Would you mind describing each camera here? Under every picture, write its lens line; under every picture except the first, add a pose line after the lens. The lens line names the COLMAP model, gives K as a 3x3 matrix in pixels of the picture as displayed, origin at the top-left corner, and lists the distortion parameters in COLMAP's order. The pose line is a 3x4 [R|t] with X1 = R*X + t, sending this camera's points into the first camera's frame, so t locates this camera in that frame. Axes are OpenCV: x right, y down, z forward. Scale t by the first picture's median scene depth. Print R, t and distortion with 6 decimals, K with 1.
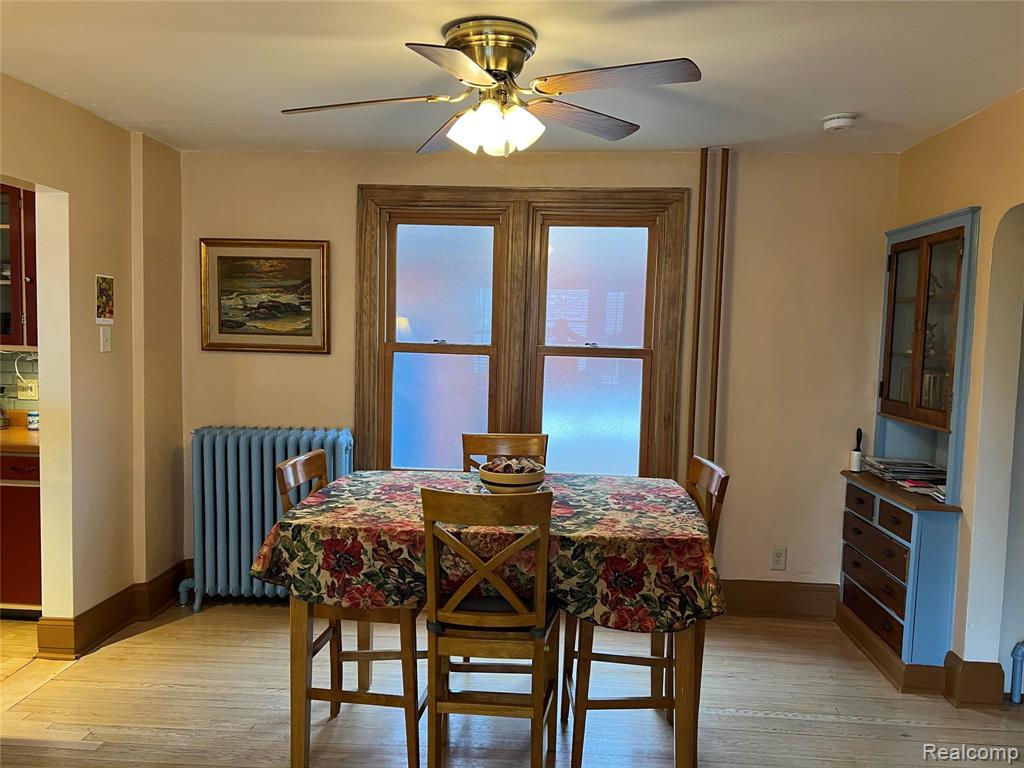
lens RADIAL K [[769.2, 0, 512.0], [0, 769.2, 384.0], [0, 0, 1]] dist [0.070073, -0.085076]
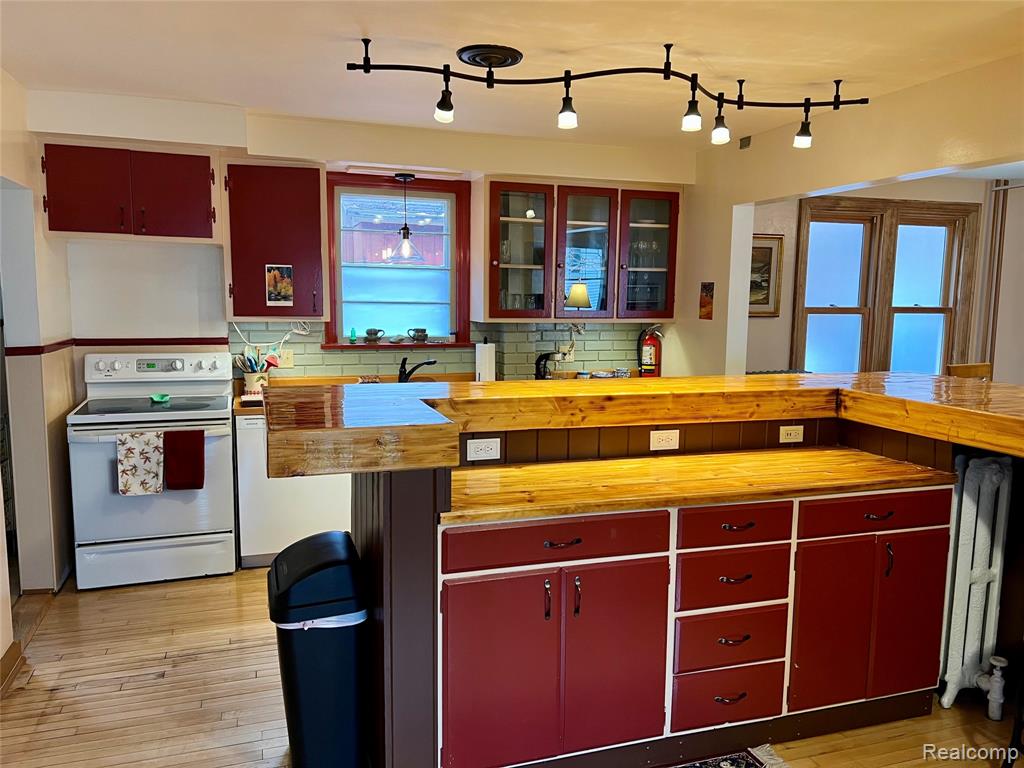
lens RADIAL K [[769.2, 0, 512.0], [0, 769.2, 384.0], [0, 0, 1]] dist [0.070073, -0.085076]
pose [[0.923571, -0.060119, 0.378684, -1.249060], [0.038240, 0.997150, 0.065041, -0.028857], [-0.381515, -0.045589, 0.923238, -0.105823]]
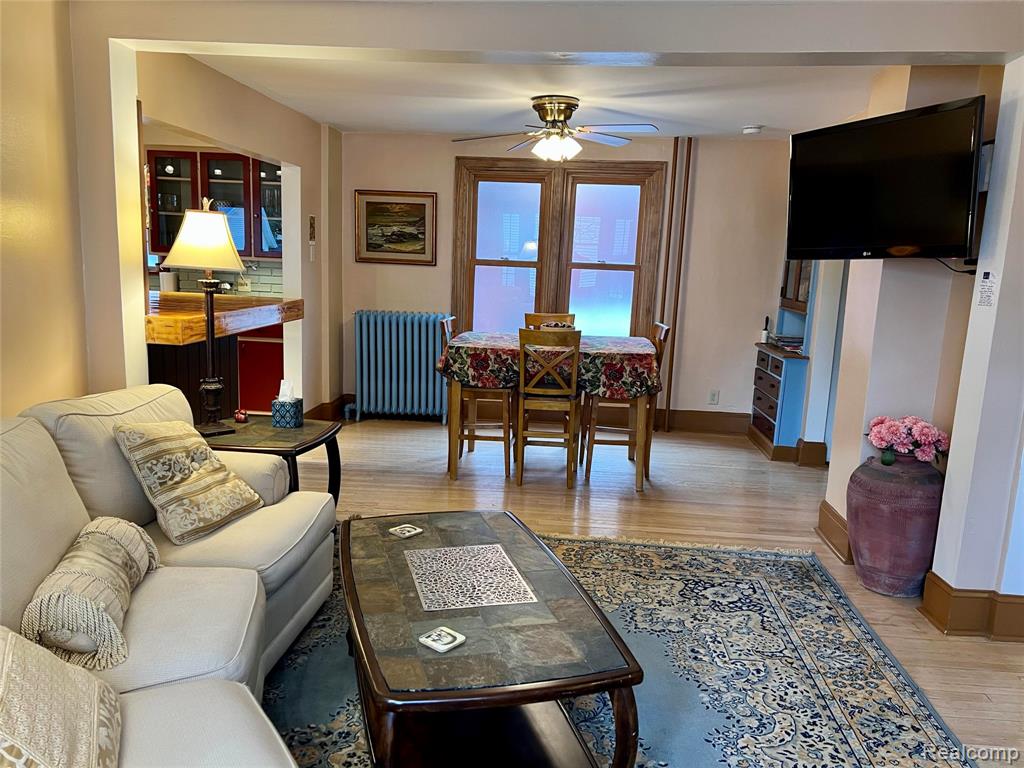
lens RADIAL K [[769.2, 0, 512.0], [0, 769.2, 384.0], [0, 0, 1]] dist [0.070073, -0.085076]
pose [[0.999825, 0.015442, -0.010580, -0.062314], [-0.014270, 0.994572, 0.103071, 0.038931], [0.012114, -0.102902, 0.994618, -0.616961]]
